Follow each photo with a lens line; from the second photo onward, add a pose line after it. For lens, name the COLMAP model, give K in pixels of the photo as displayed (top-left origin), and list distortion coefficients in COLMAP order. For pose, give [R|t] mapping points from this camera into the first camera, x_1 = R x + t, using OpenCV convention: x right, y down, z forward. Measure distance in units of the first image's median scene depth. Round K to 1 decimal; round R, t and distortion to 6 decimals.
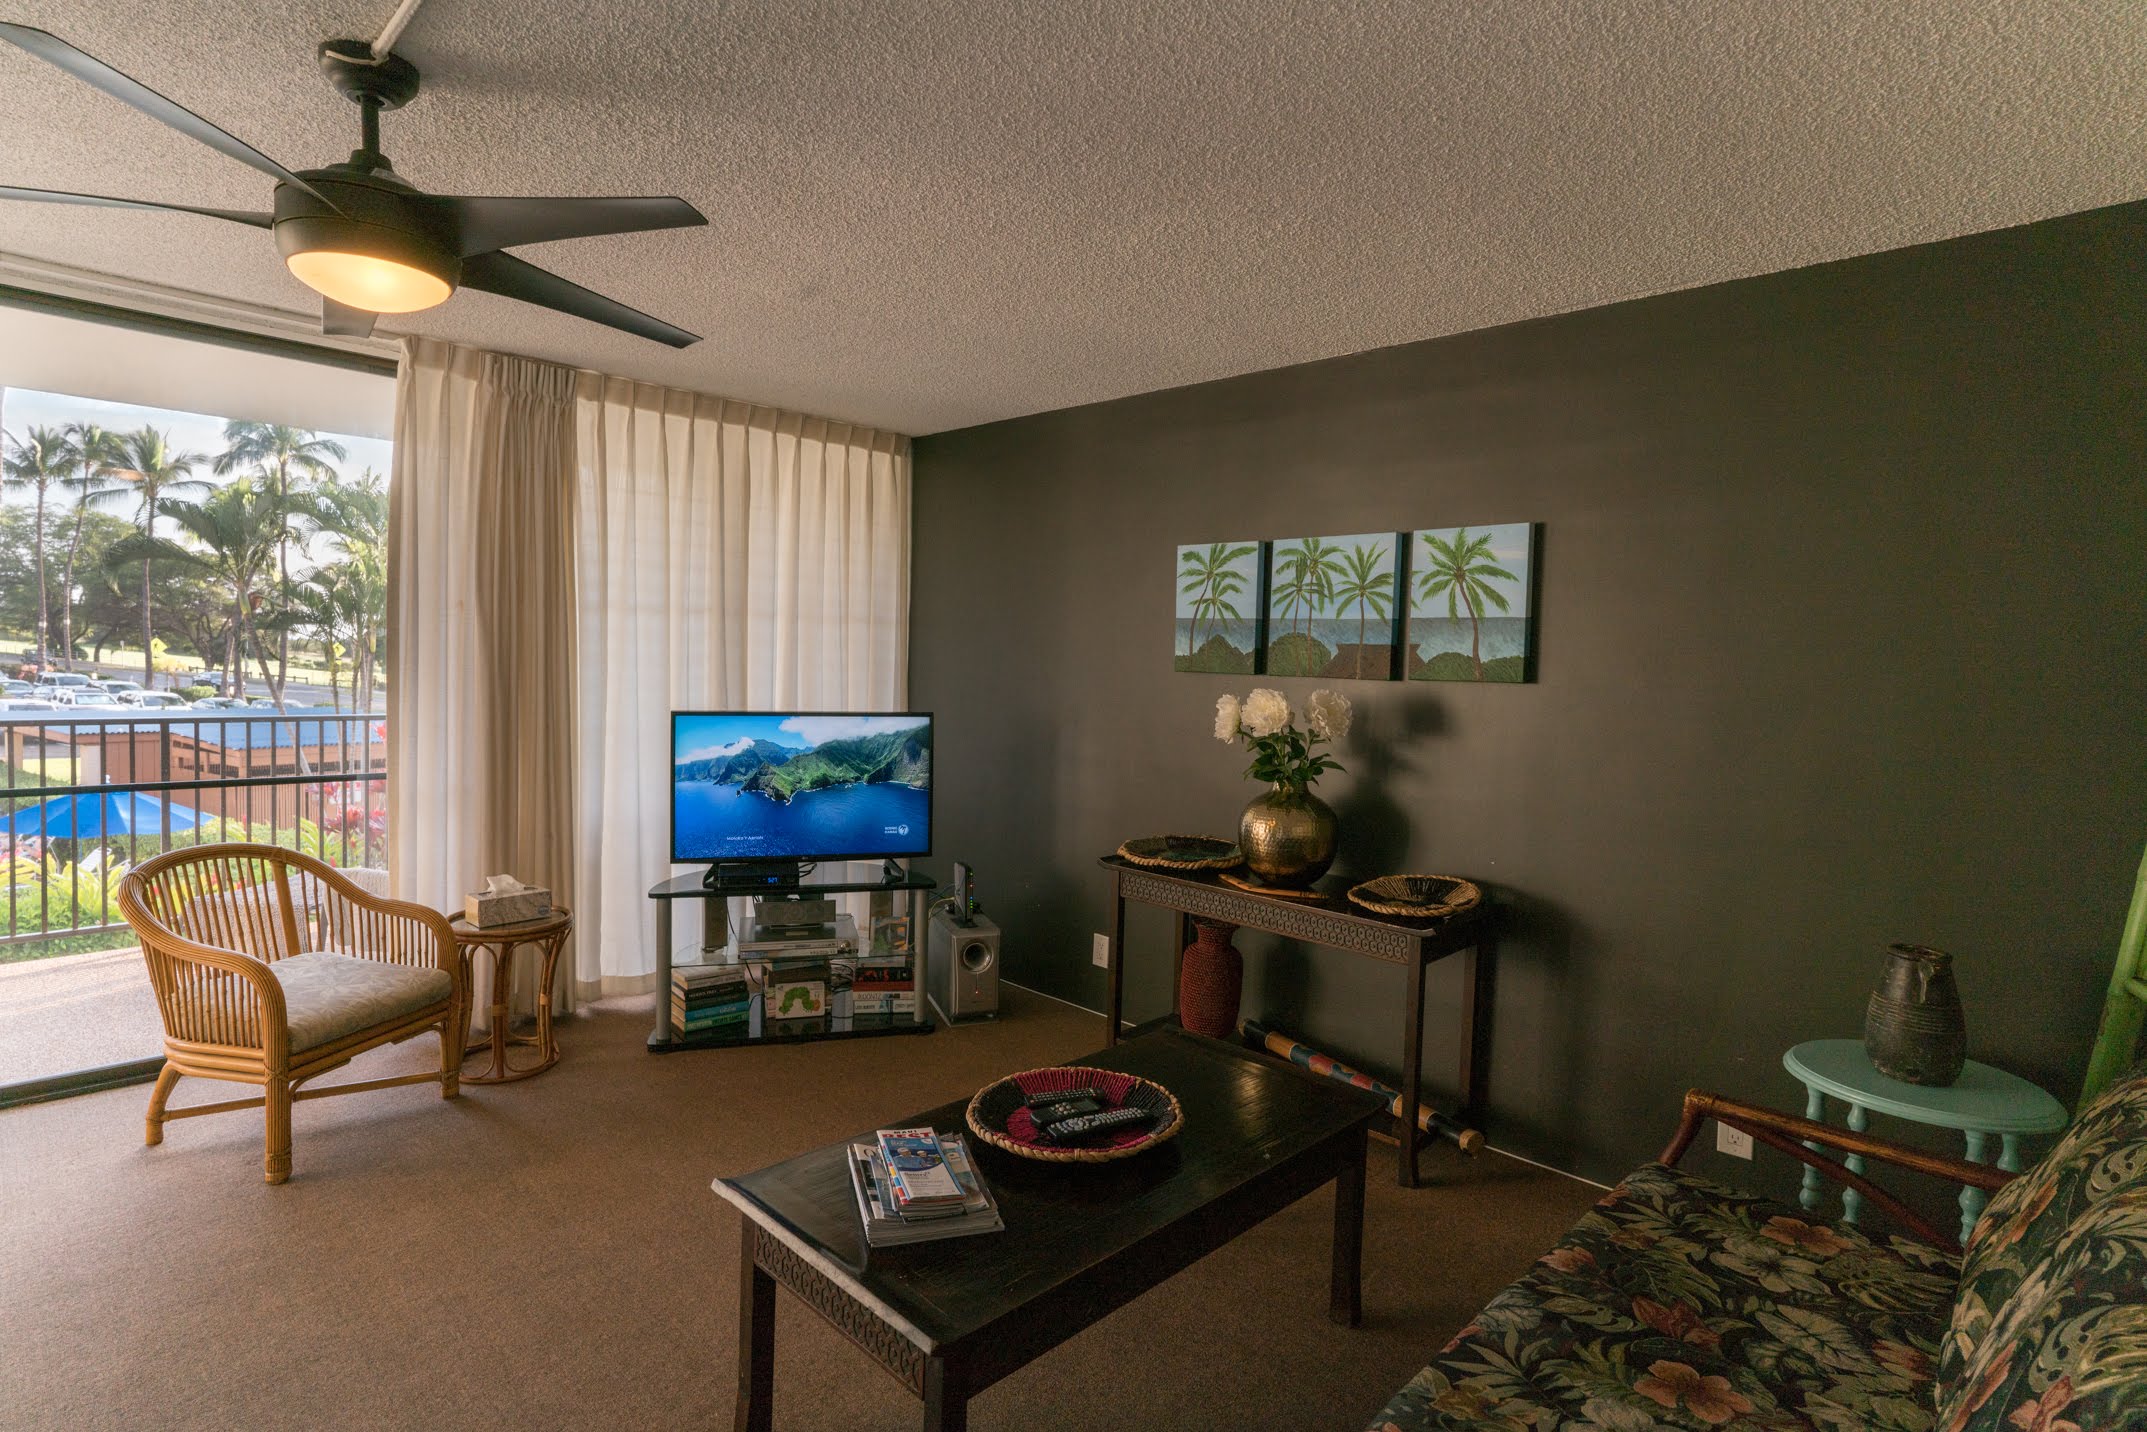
lens RADIAL K [[1086.9, 0, 1073.2], [0, 1086.9, 713.8], [0, 0, 1]] dist [-0.013216, 0.011273]
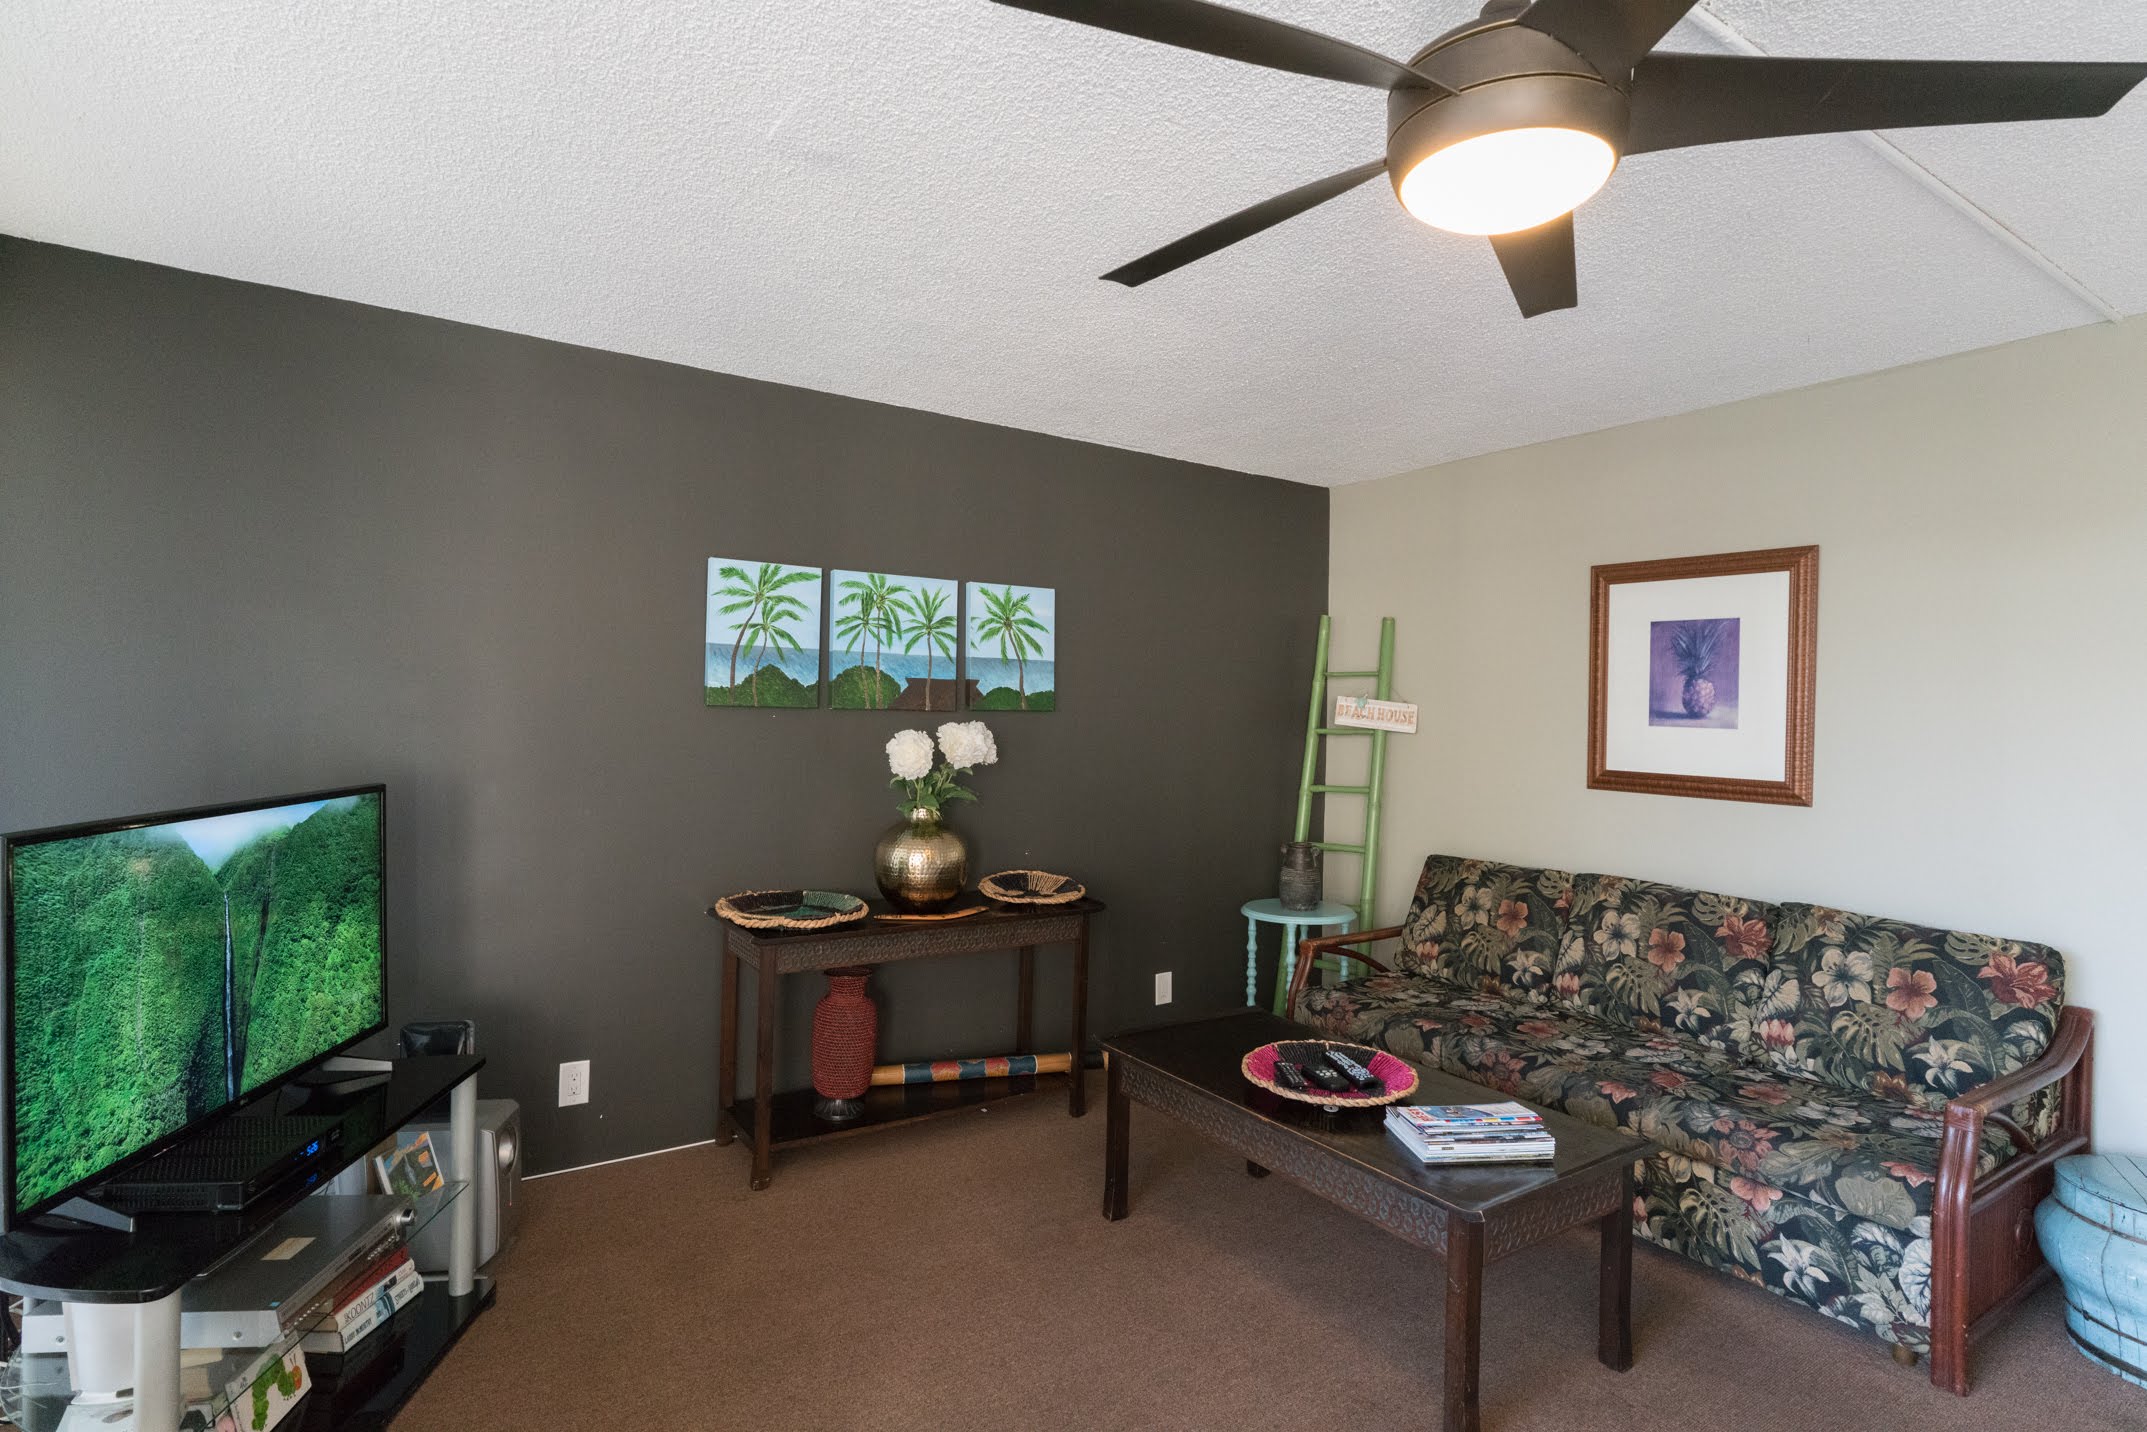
lens RADIAL K [[1086.9, 0, 1073.2], [0, 1086.9, 713.8], [0, 0, 1]] dist [-0.013216, 0.011273]
pose [[0.200627, -0.029006, 0.979238, -0.762362], [0.035451, 0.999122, 0.022331, -0.046931], [-0.979026, 0.030235, 0.201479, 0.623662]]
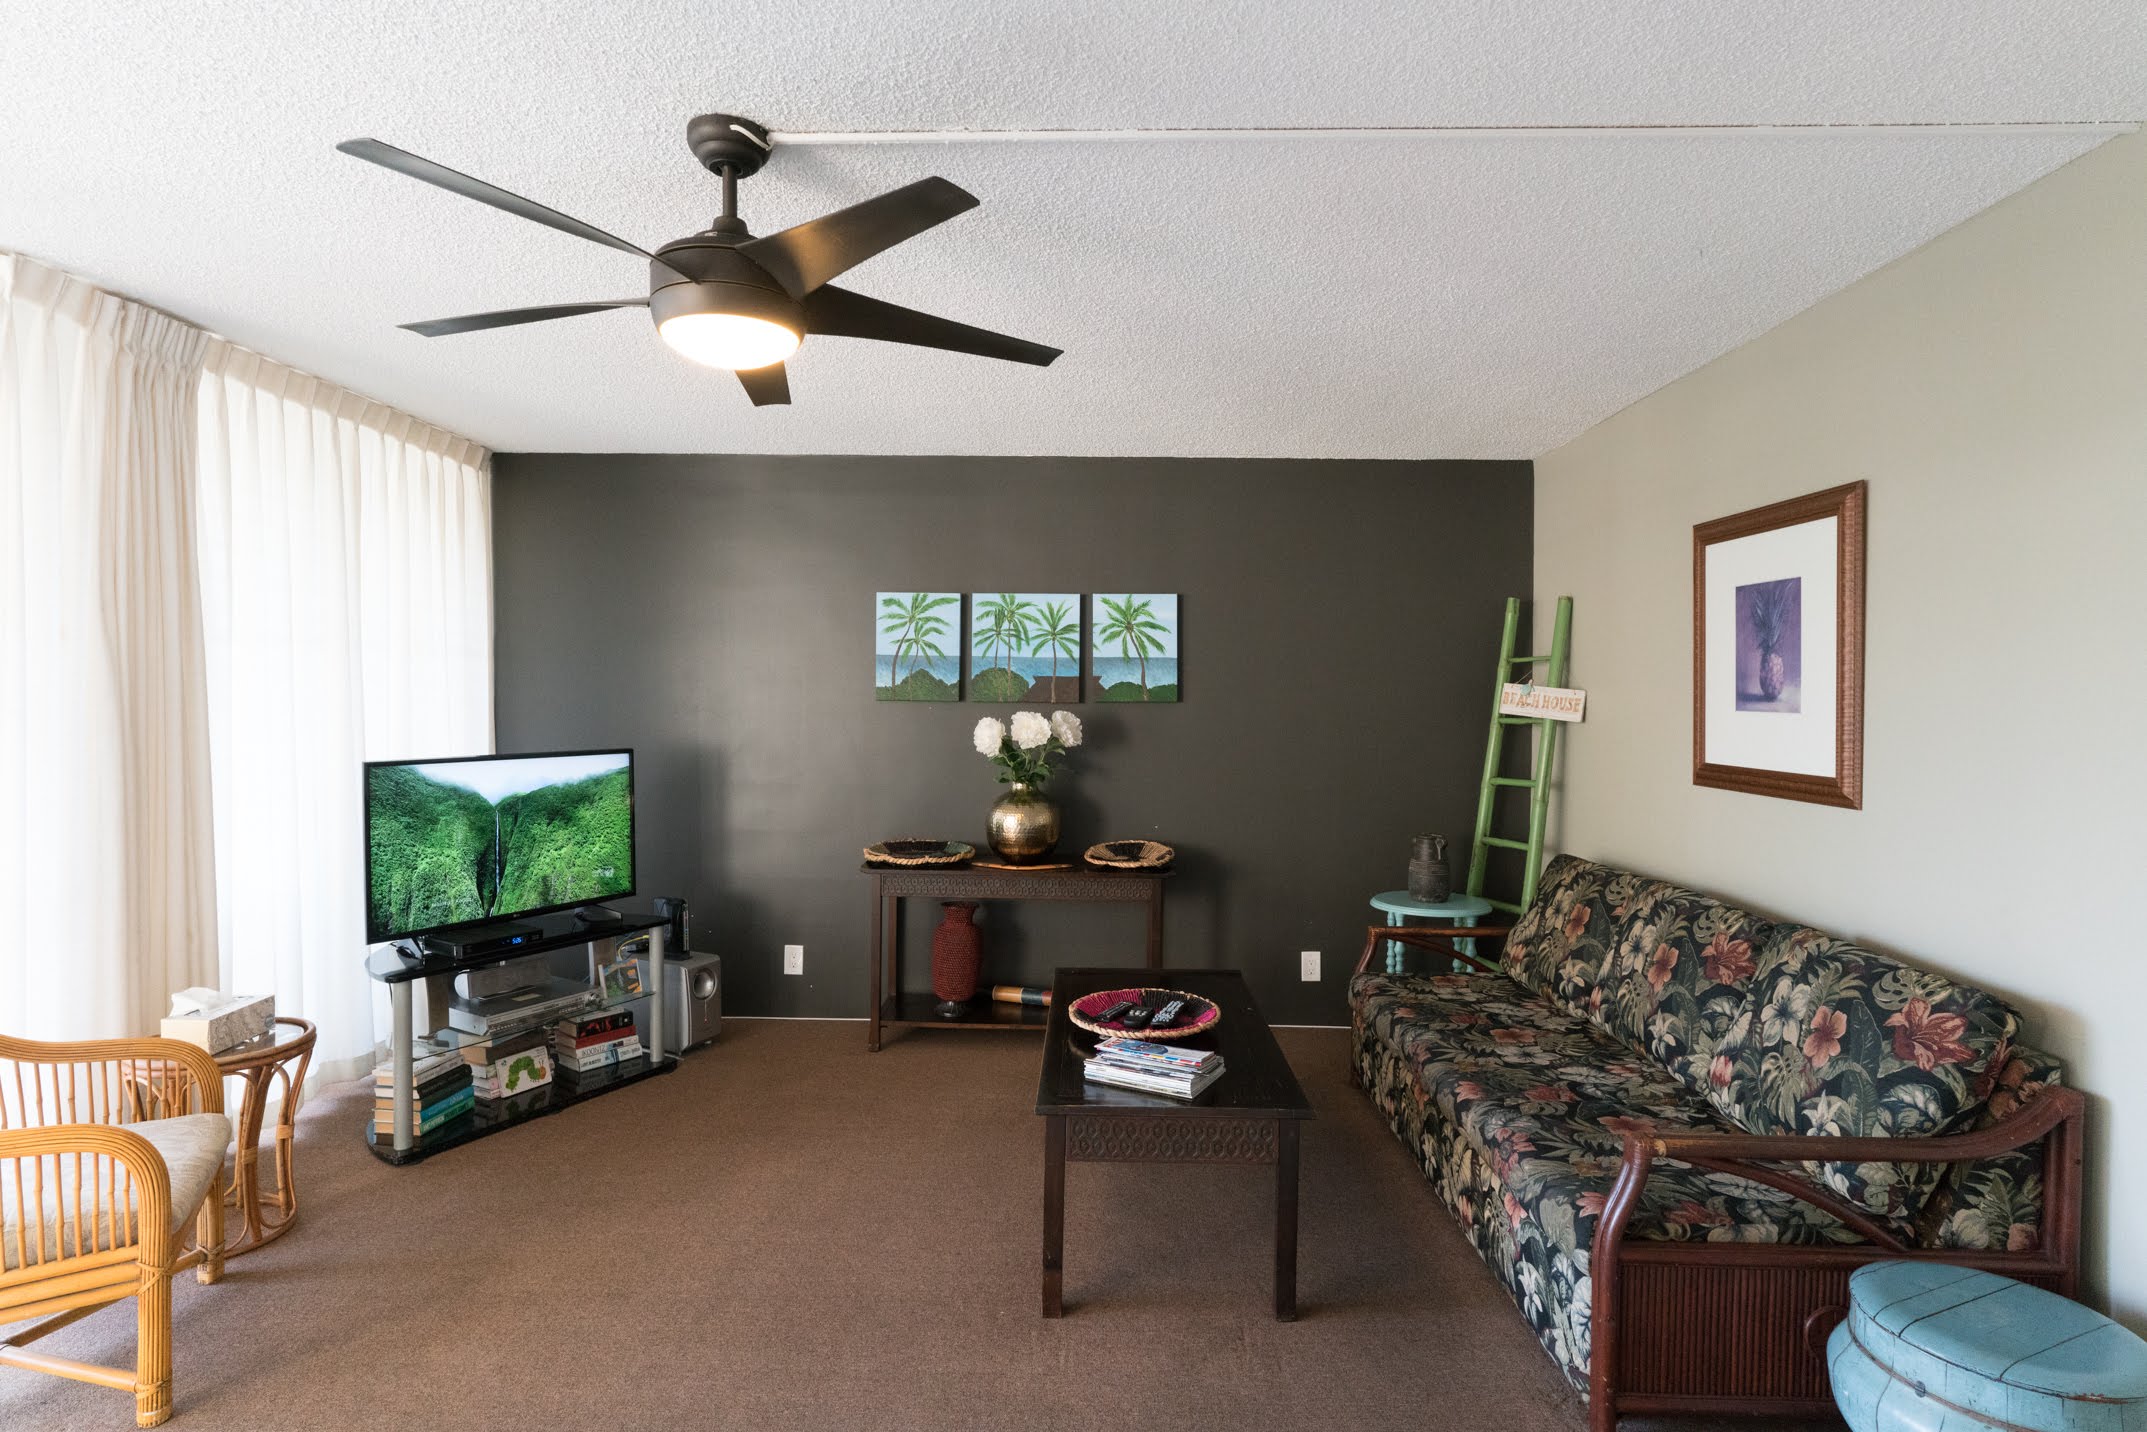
lens RADIAL K [[1086.9, 0, 1073.2], [0, 1086.9, 713.8], [0, 0, 1]] dist [-0.013216, 0.011273]
pose [[0.725698, -0.032278, 0.687255, -0.621512], [0.047692, 0.998856, -0.003447, -0.012182], [-0.686358, 0.035278, 0.726408, 0.017003]]
